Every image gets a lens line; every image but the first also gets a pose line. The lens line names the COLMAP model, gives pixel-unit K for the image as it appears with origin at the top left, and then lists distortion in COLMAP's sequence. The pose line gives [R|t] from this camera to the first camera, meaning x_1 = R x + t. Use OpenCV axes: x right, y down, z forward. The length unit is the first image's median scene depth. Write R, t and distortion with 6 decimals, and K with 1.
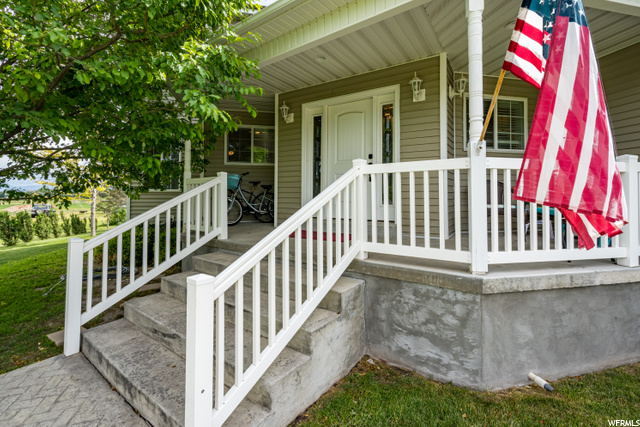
lens RADIAL K [[301.7, 0, 321.2], [0, 301.7, 189.1], [0, 0, 1]] dist [-0.003514, -0.000243]
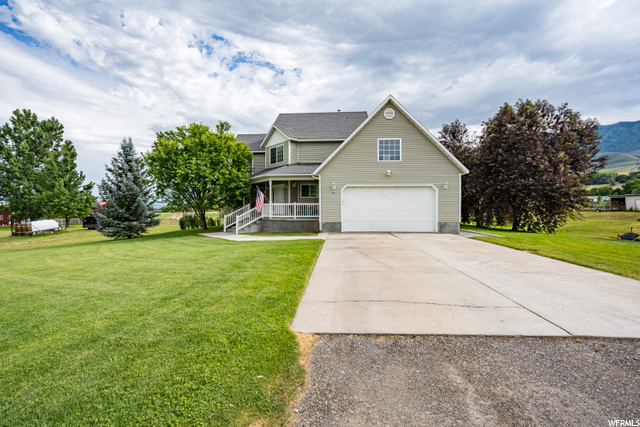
lens RADIAL K [[291.6, 0, 320.0], [0, 291.6, 213.5], [0, 0, 1]] dist [-0.001839, -0.000019]
pose [[0.958625, -0.001549, -0.284667, 3.399304], [0.013634, 0.999088, 0.040474, -0.119294], [0.284344, -0.042680, 0.957772, -5.121345]]
